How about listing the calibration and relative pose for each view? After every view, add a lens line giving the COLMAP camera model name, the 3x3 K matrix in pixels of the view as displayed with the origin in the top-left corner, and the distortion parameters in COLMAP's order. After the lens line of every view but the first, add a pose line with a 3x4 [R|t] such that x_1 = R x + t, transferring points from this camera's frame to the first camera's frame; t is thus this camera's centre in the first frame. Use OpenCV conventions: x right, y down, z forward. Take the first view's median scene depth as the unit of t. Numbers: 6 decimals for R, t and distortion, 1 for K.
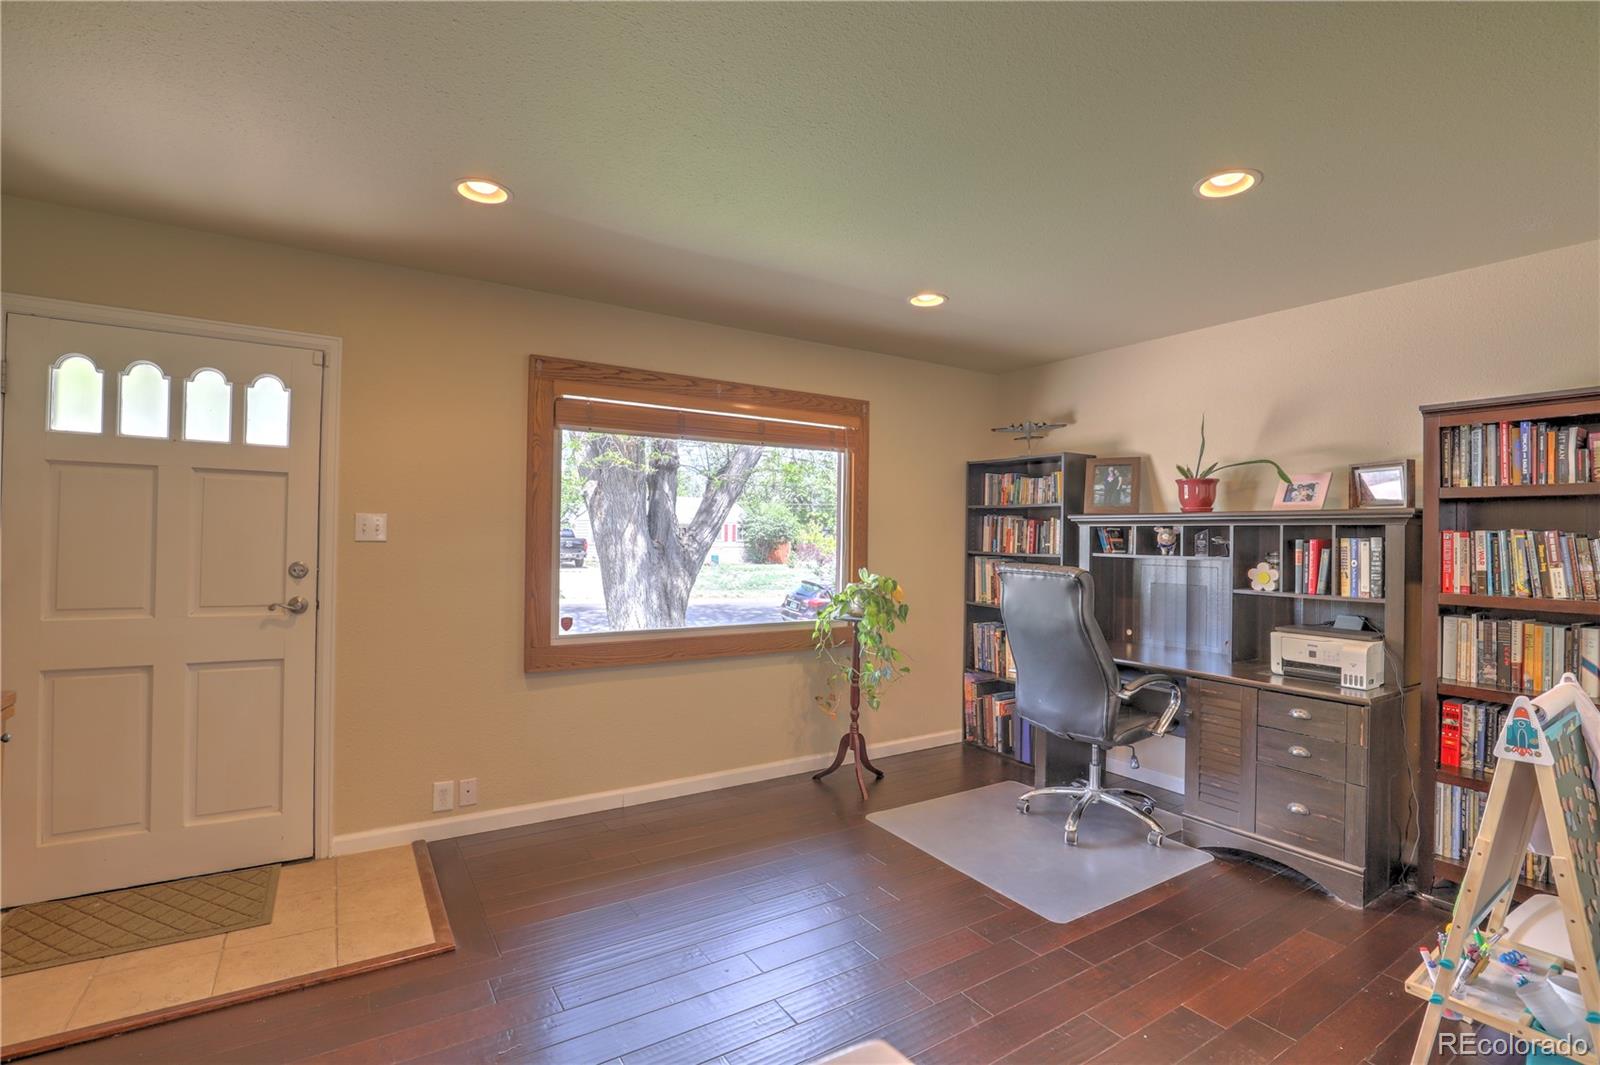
lens RADIAL K [[732.3, 0, 800.7], [0, 732.3, 528.5], [0, 0, 1]] dist [-0.036312, 0.006246]
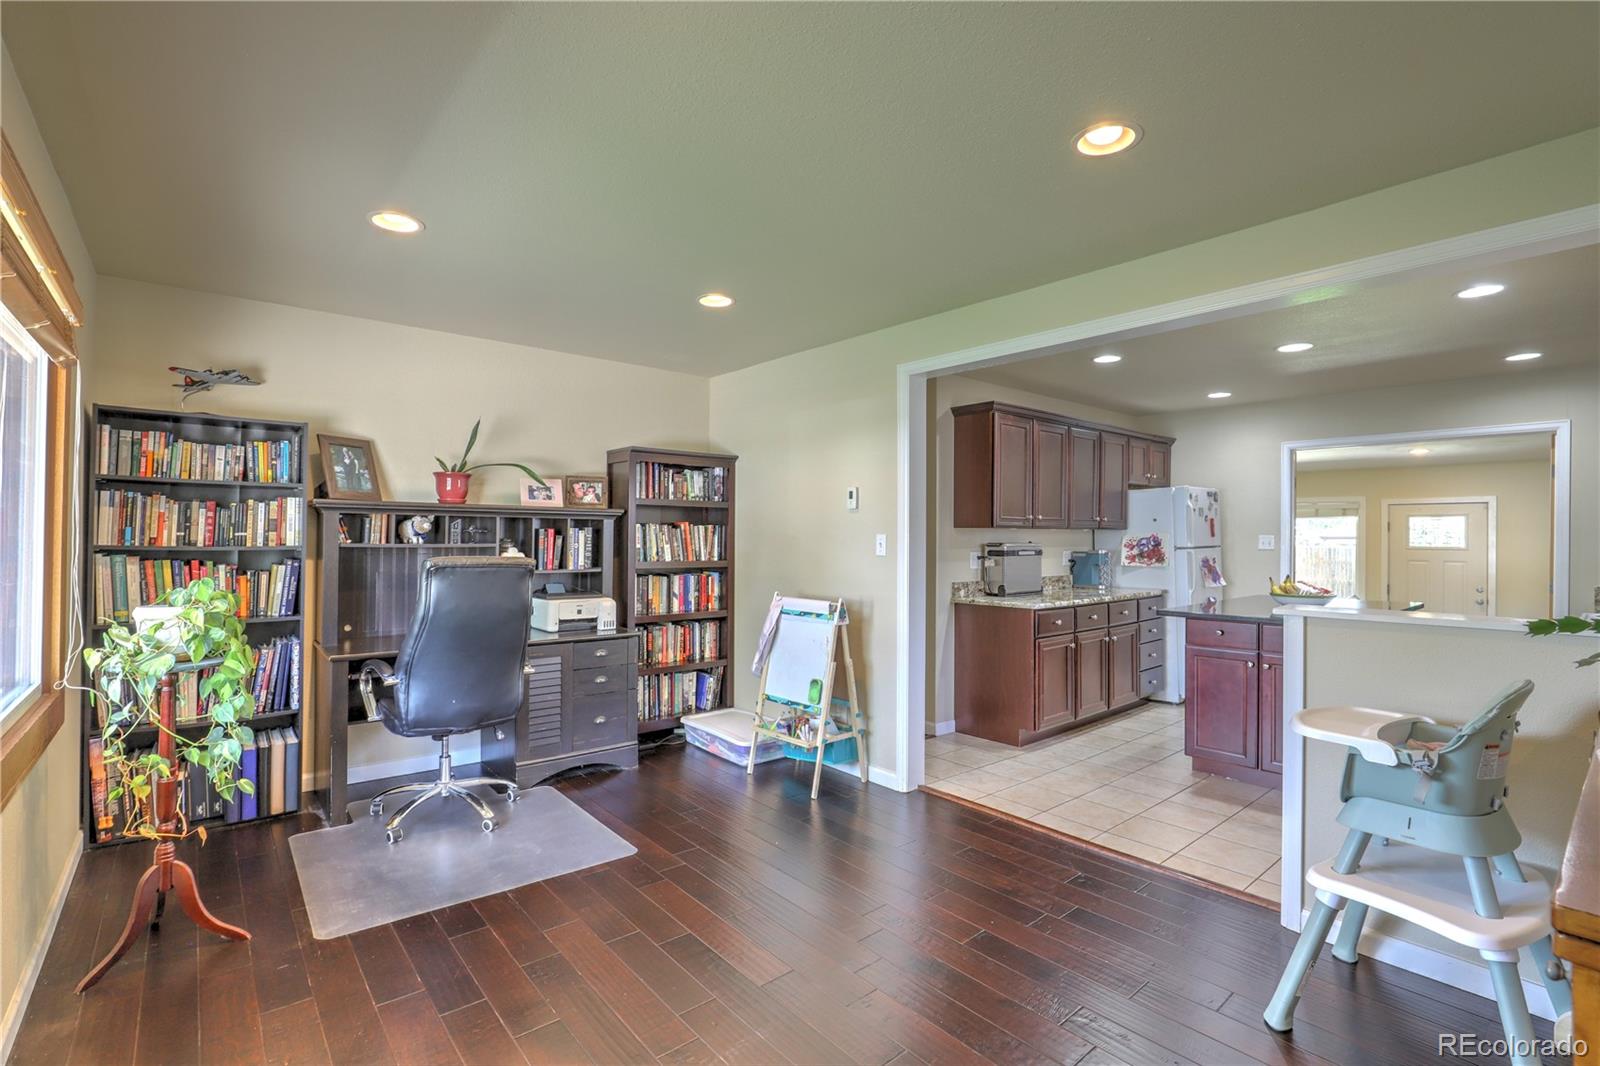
lens RADIAL K [[732.3, 0, 800.7], [0, 732.3, 529.0], [0, 0, 1]] dist [-0.036312, 0.006246]
pose [[-0.133980, -0.006031, 0.990966, -0.718098], [-0.024225, 0.999703, 0.002809, 0.000466], [-0.990688, -0.023629, -0.134086, 0.746324]]
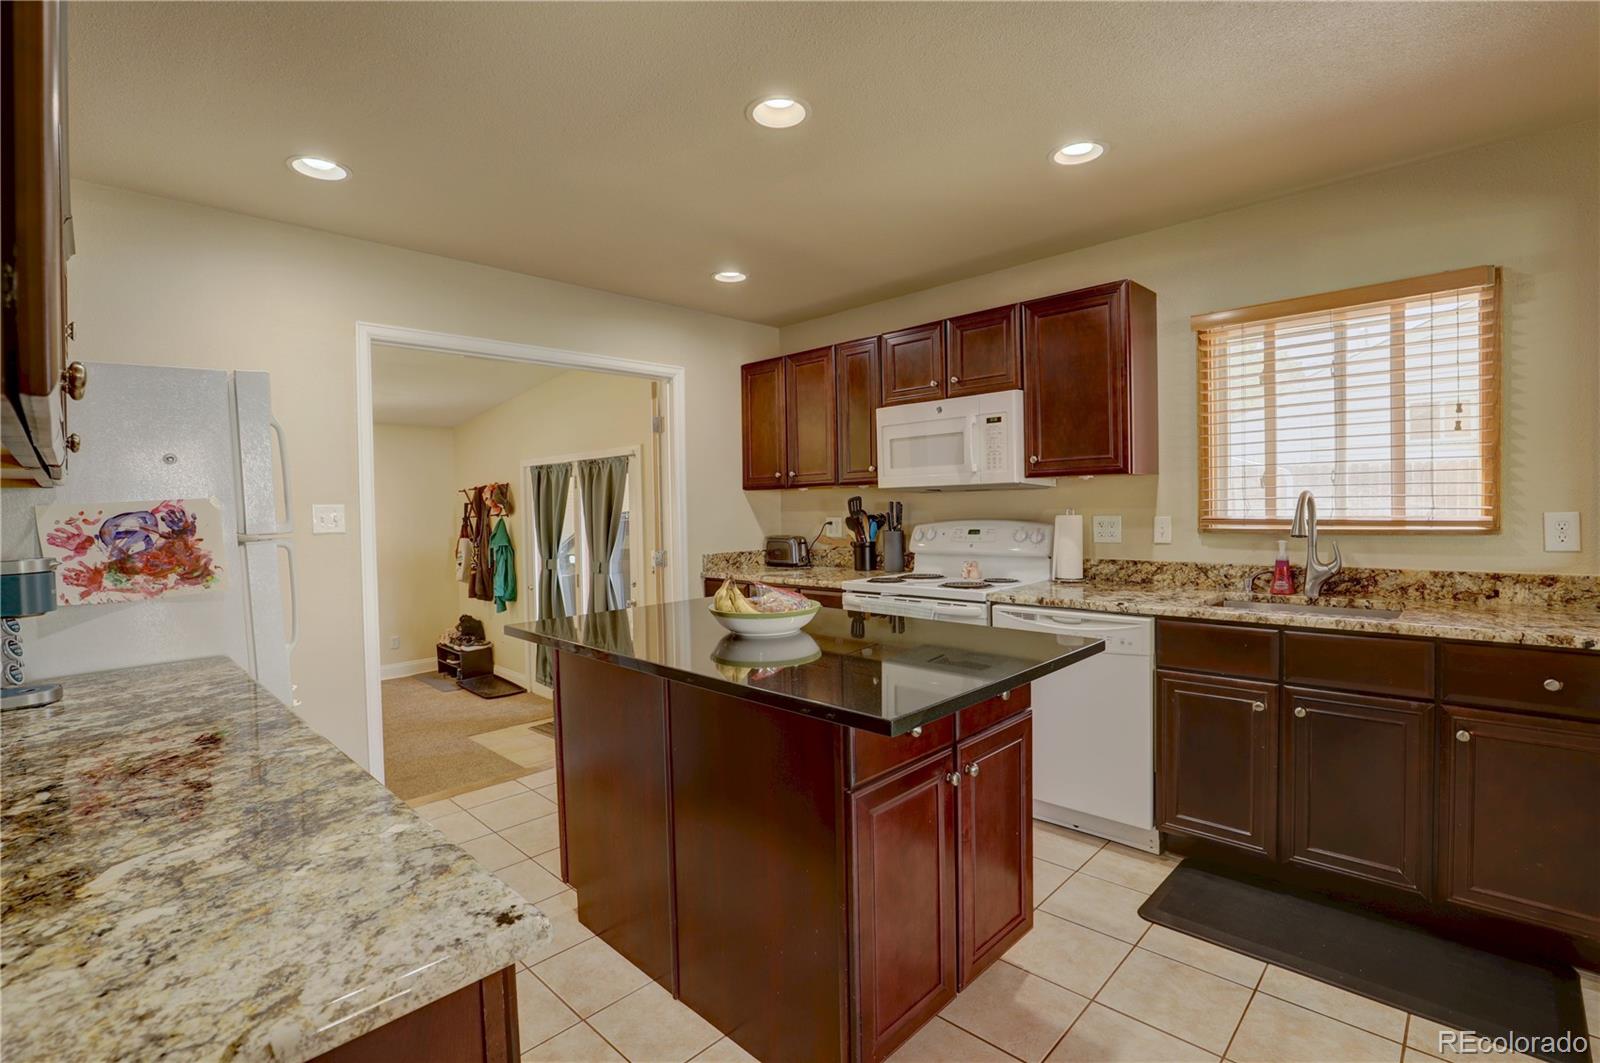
lens RADIAL K [[732.3, 0, 800.7], [0, 732.3, 527.5], [0, 0, 1]] dist [-0.036312, 0.006246]
pose [[-0.972464, 0.012066, -0.232739, 0.666475], [0.010073, 0.999902, 0.009753, 0.020235], [0.232834, 0.007140, -0.972490, 0.309831]]
